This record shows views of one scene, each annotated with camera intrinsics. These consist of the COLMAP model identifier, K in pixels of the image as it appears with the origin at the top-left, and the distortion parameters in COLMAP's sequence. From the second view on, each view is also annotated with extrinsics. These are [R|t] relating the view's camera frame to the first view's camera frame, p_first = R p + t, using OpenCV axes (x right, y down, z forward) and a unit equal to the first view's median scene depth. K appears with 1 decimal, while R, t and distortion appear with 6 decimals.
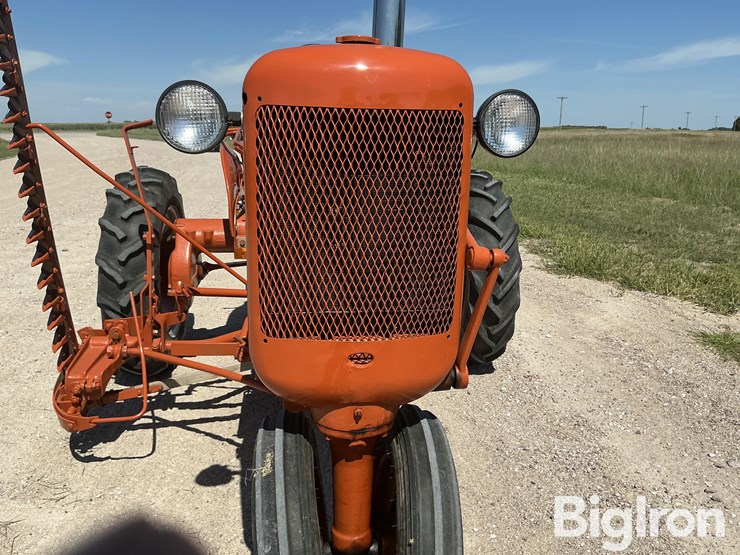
lens RADIAL K [[617.7, 0, 370.0], [0, 617.7, 277.5], [0, 0, 1]] dist [0.117050, -0.246267]
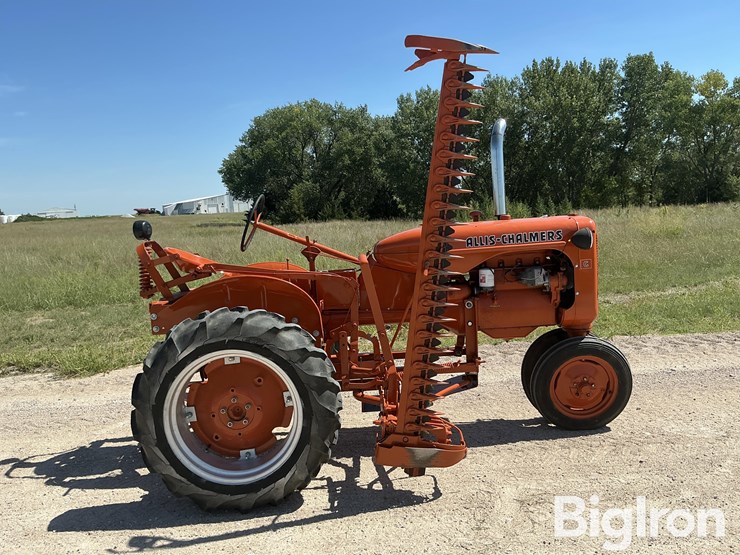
lens RADIAL K [[617.7, 0, 370.0], [0, 617.7, 277.5], [0, 0, 1]] dist [0.117050, -0.246267]
pose [[0.101563, -0.128915, 0.986441, -1.647765], [0.282727, 0.954422, 0.095622, -0.316820], [-0.953808, 0.269182, 0.133382, 0.776460]]
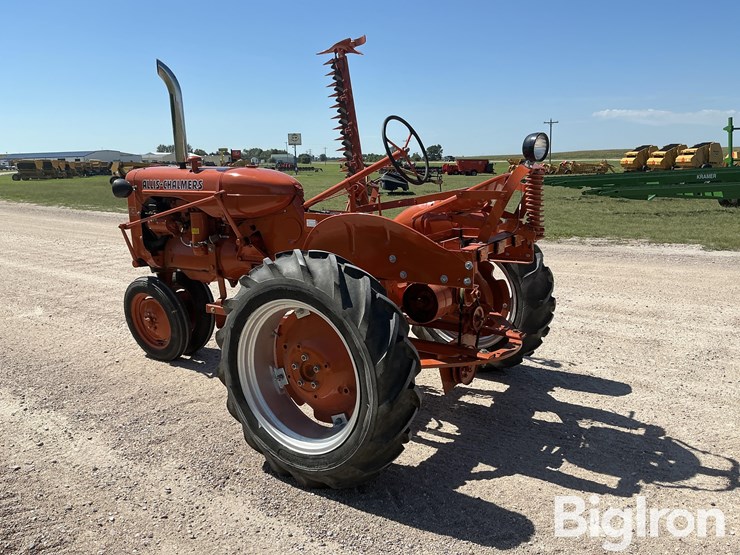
lens RADIAL K [[616.2, 0, 369.5], [0, 616.2, 281.0], [0, 0, 1]] dist [0.131788, -0.276102]
pose [[-0.655326, 0.148505, -0.740603, 0.936663], [-0.158511, 0.931613, 0.327065, -0.537620], [0.738527, 0.331728, -0.586971, 2.022839]]
